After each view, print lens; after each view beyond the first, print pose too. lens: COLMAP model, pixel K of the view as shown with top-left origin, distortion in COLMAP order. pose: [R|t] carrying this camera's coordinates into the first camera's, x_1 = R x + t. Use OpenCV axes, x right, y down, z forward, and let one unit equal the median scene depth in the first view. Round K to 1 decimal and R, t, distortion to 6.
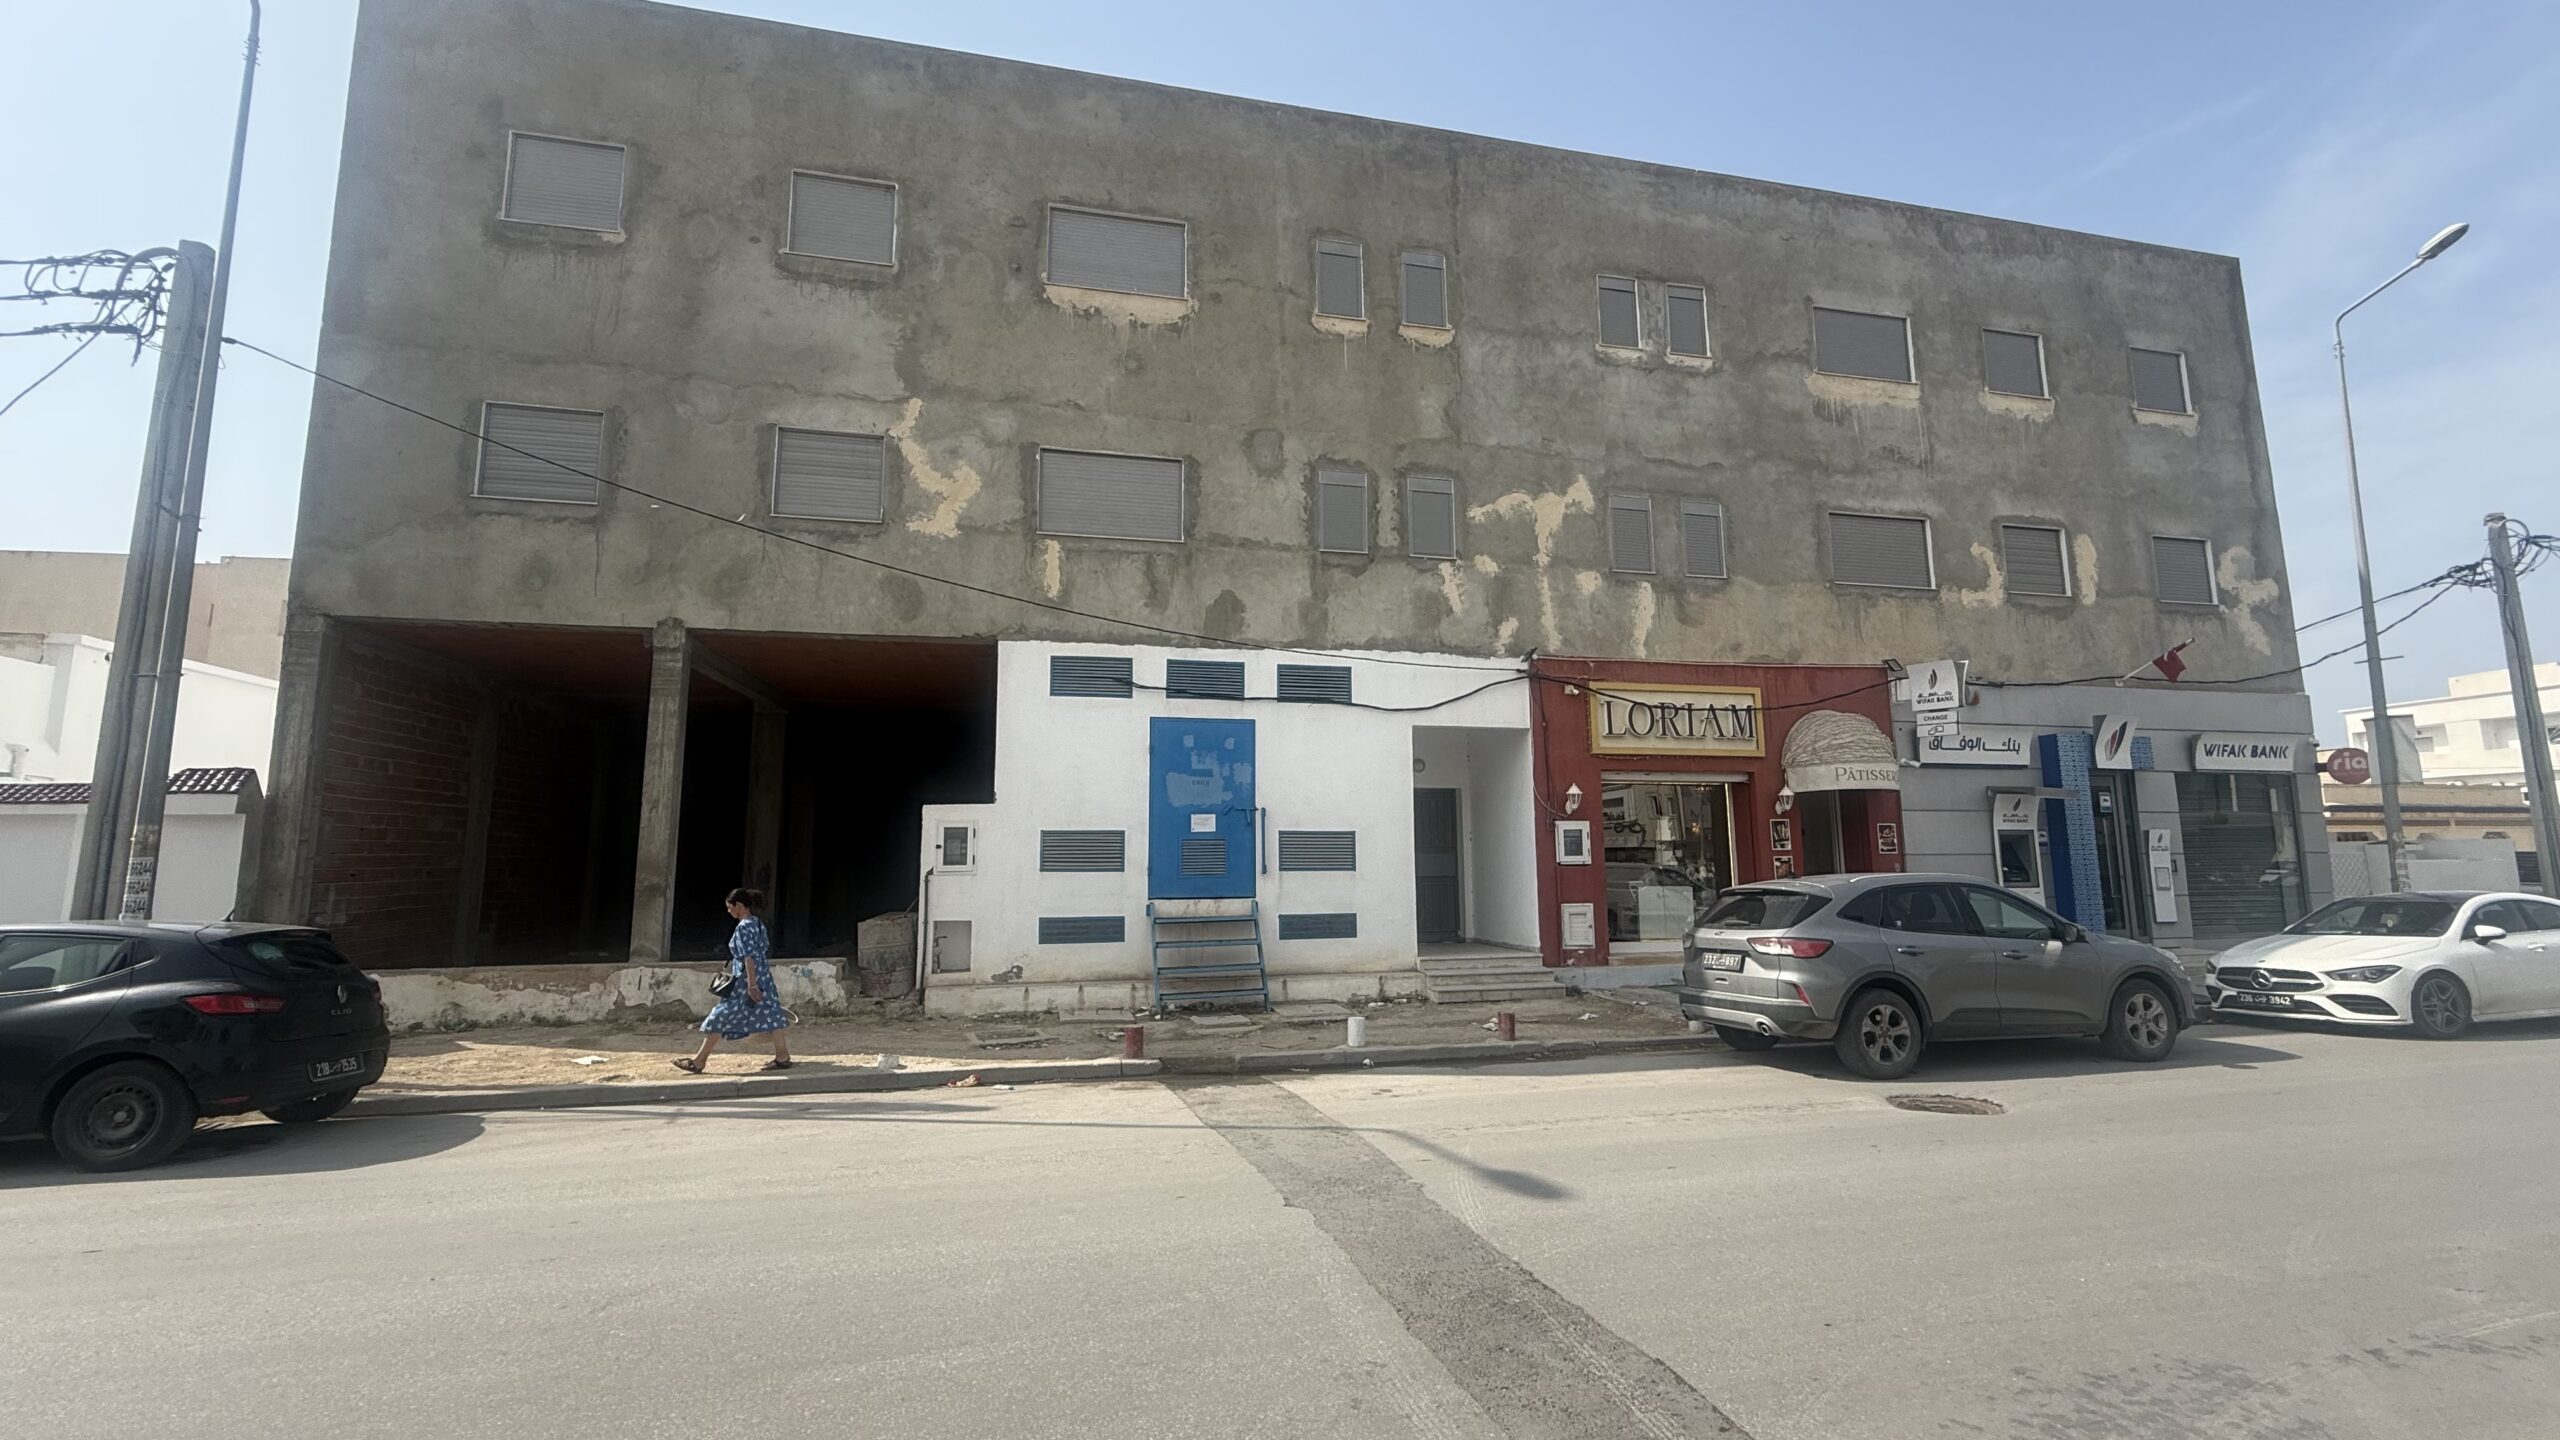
lens RADIAL K [[1041.5, 0, 1282.6], [0, 1041.5, 723.8], [0, 0, 1]] dist [0.001750, -0.000139]
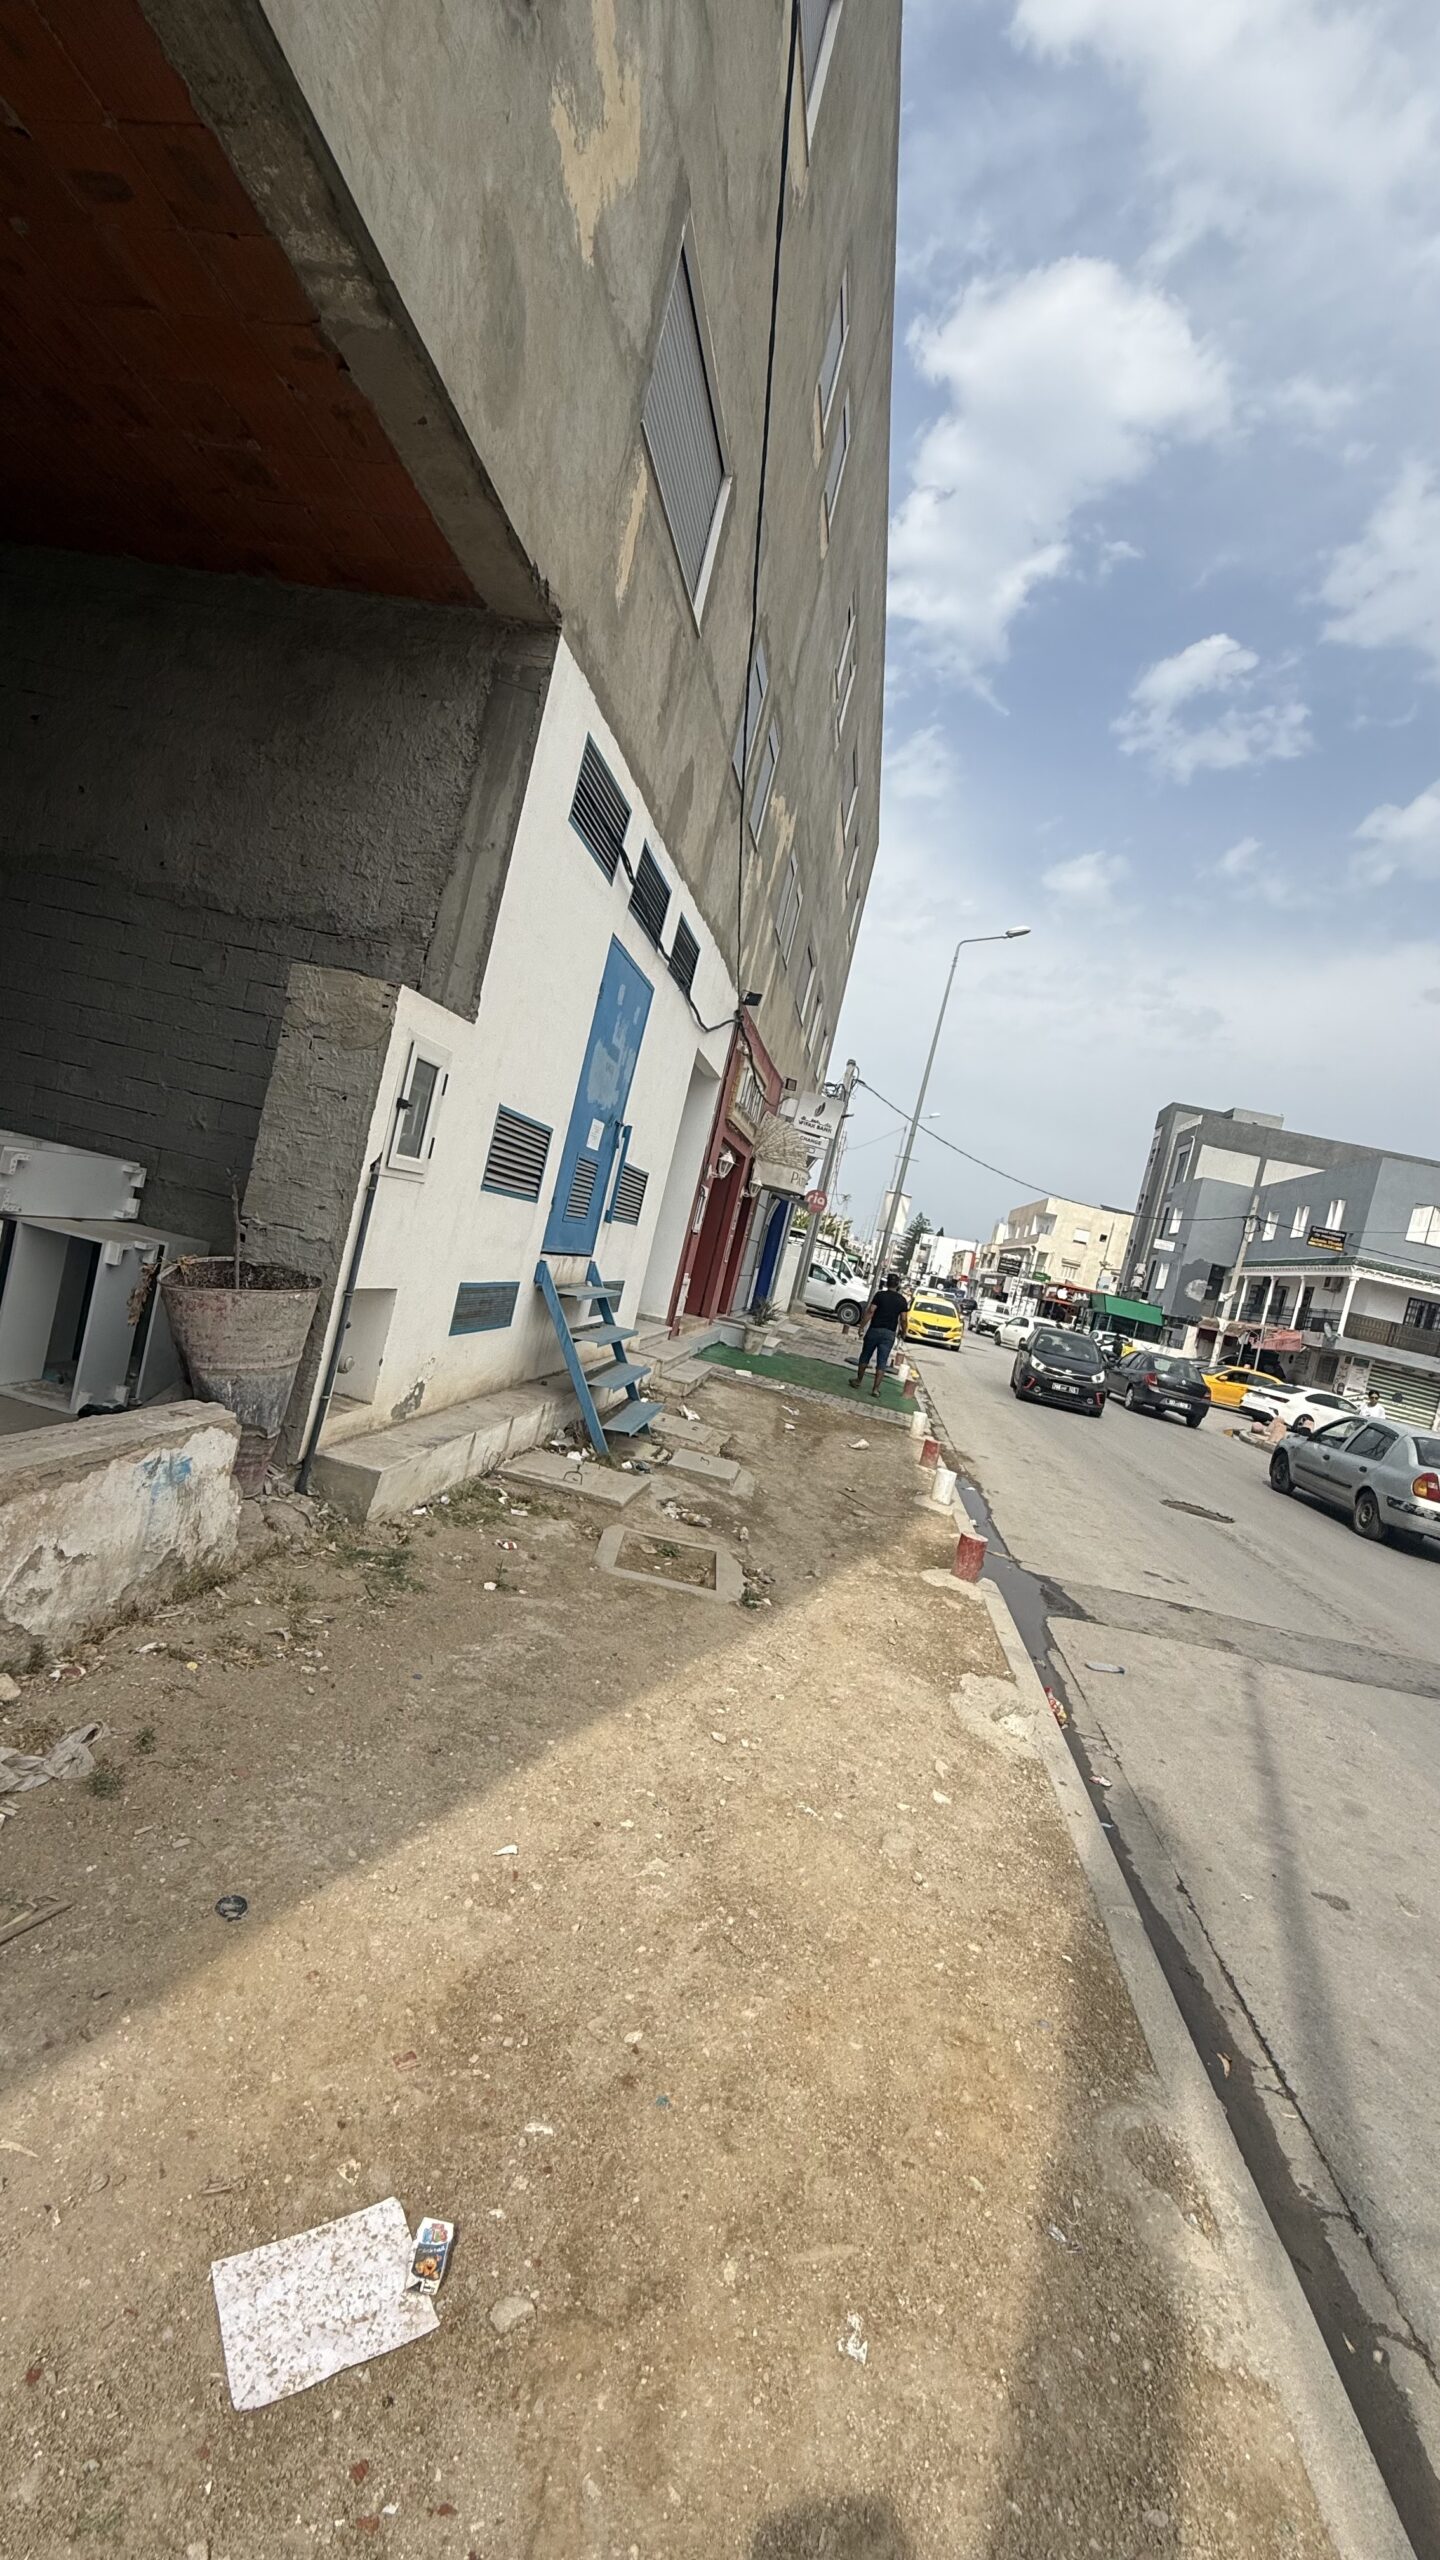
lens RADIAL K [[1015.7, 0, 720.0], [0, 1015.7, 1280.0], [0, 0, 1]] dist [-0.001532, 0.000011]
pose [[0.353742, 0.051311, 0.933935, -0.537952], [-0.348016, 0.934026, 0.080500, 0.091396], [-0.868189, -0.353500, 0.348261, 0.633832]]
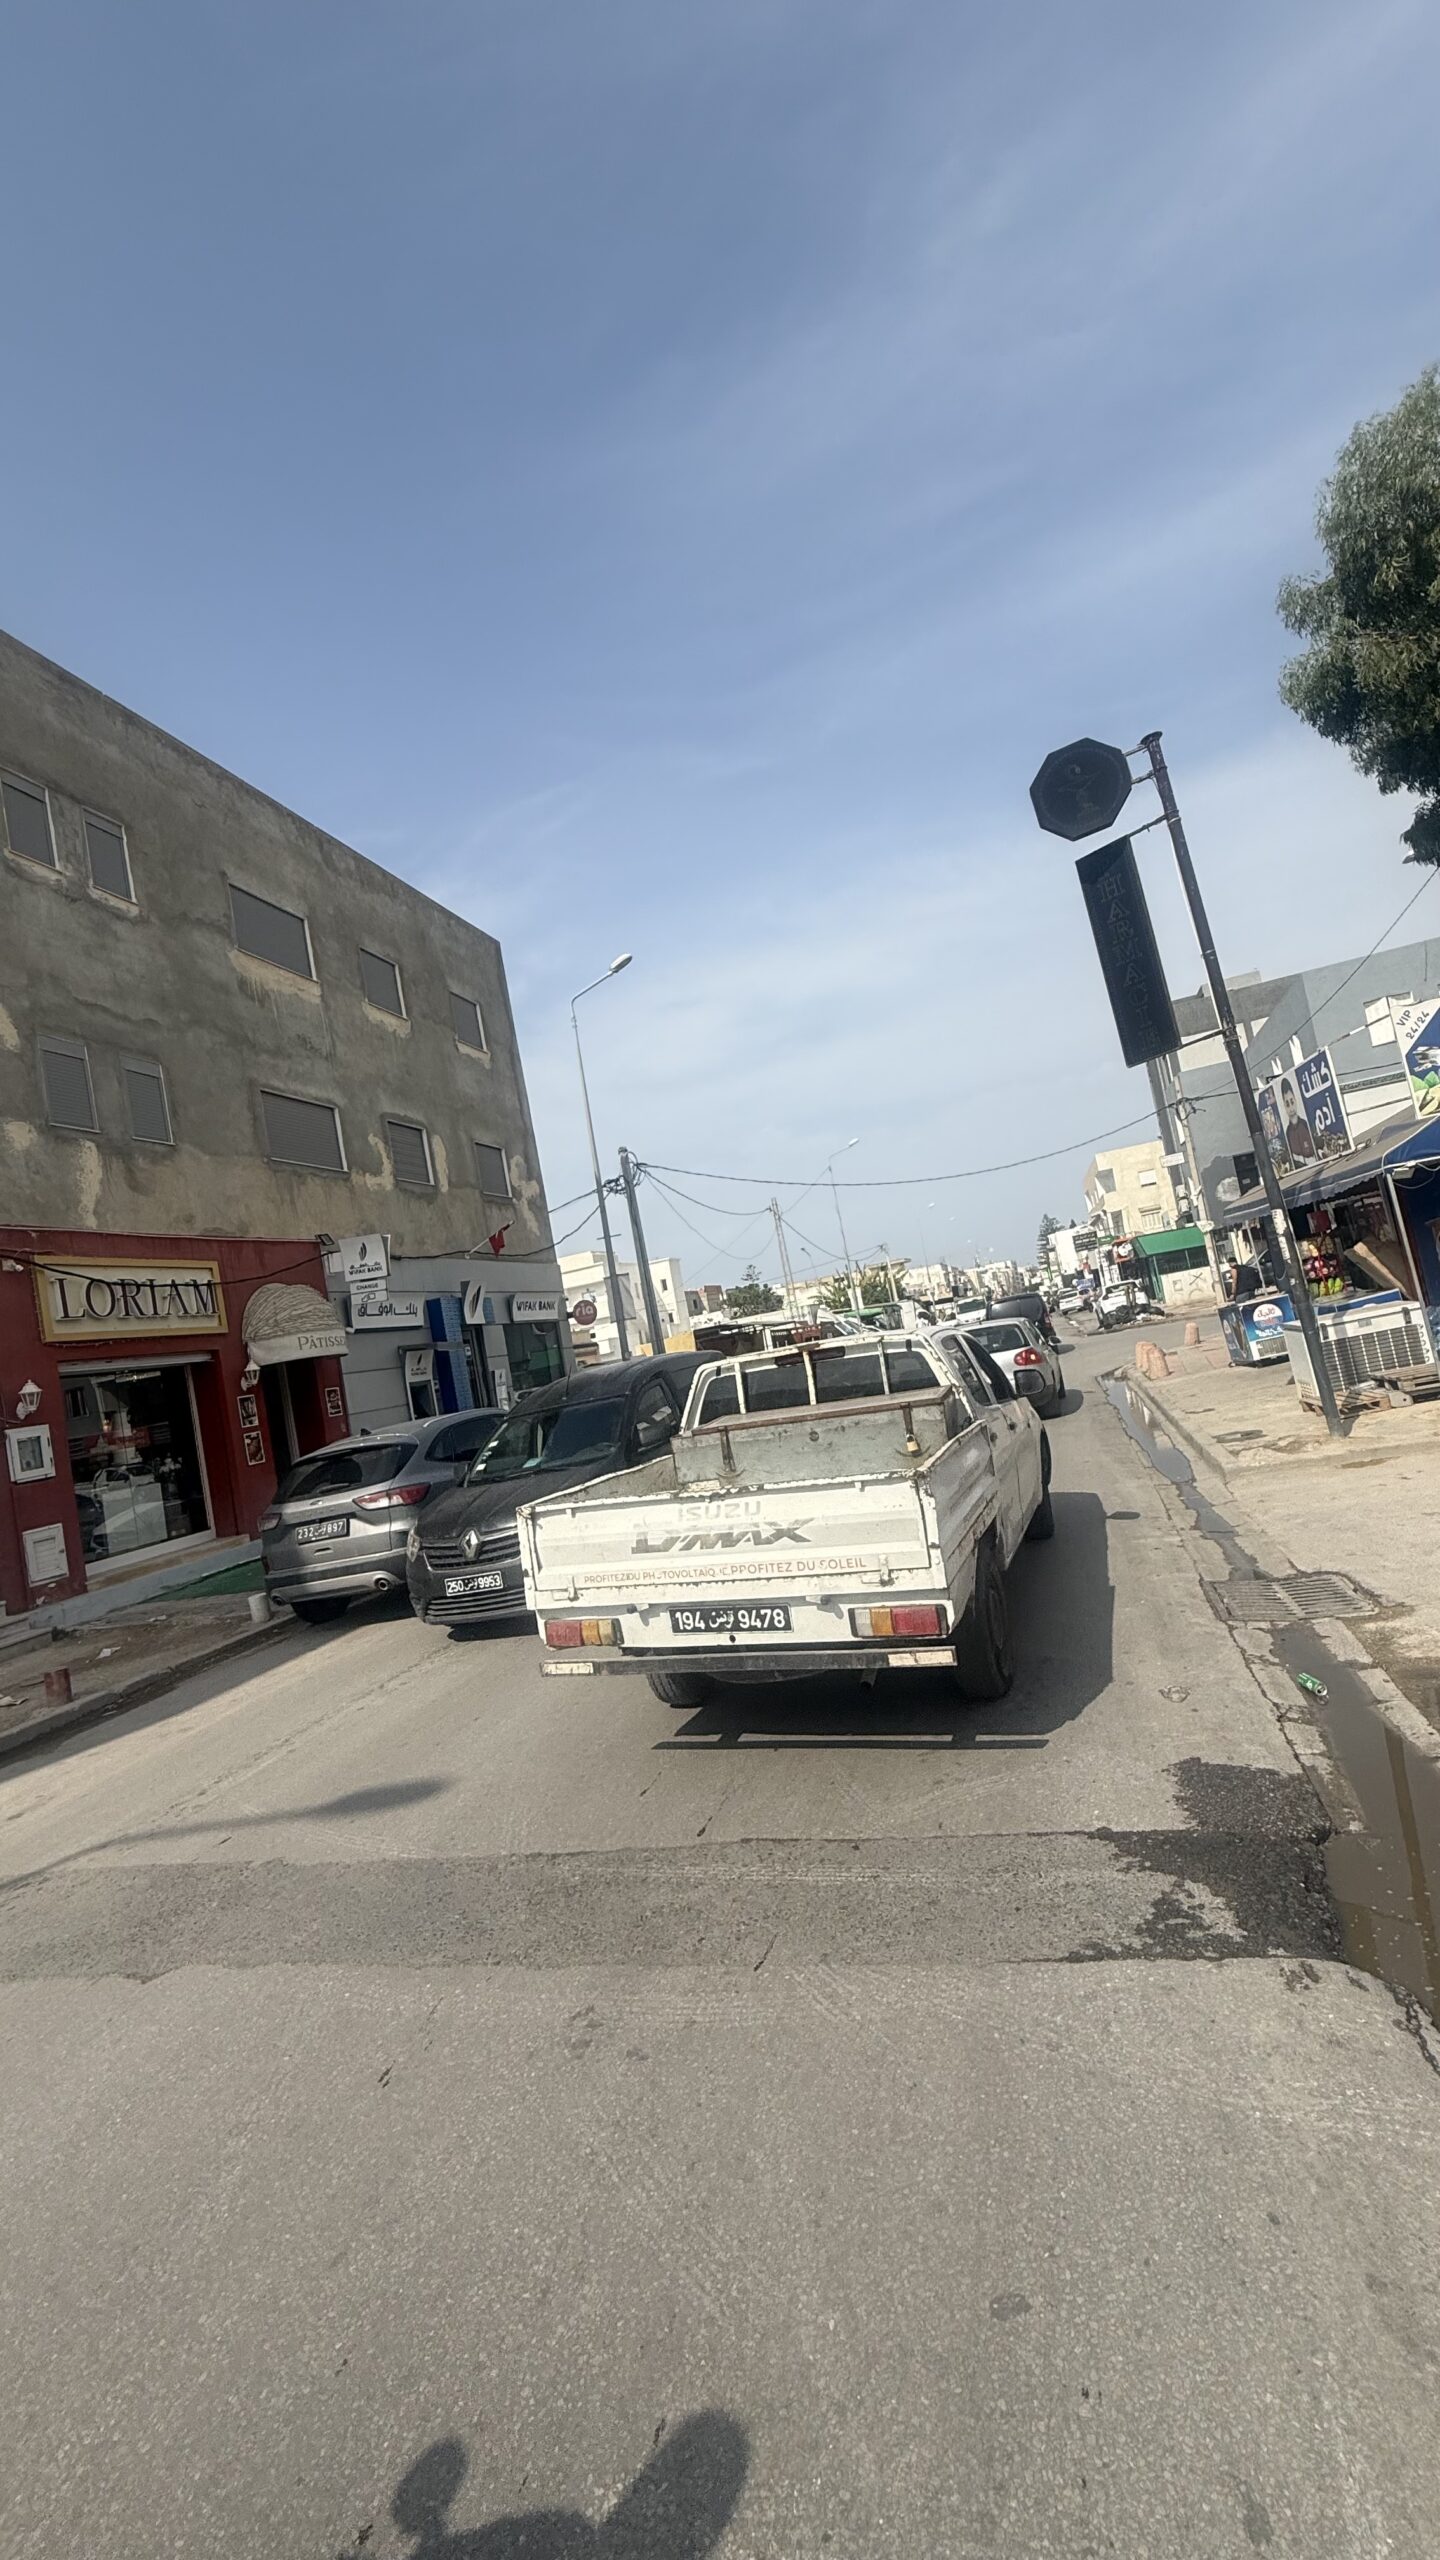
lens RADIAL K [[1041.5, 0, 713.7], [0, 1041.5, 1282.8], [0, 0, 1]] dist [0.001750, -0.000139]
pose [[0.516086, -0.029731, 0.856020, -0.132605], [0.061123, 0.998128, -0.002184, 0.015583], [-0.854353, 0.053450, 0.516938, 0.118257]]
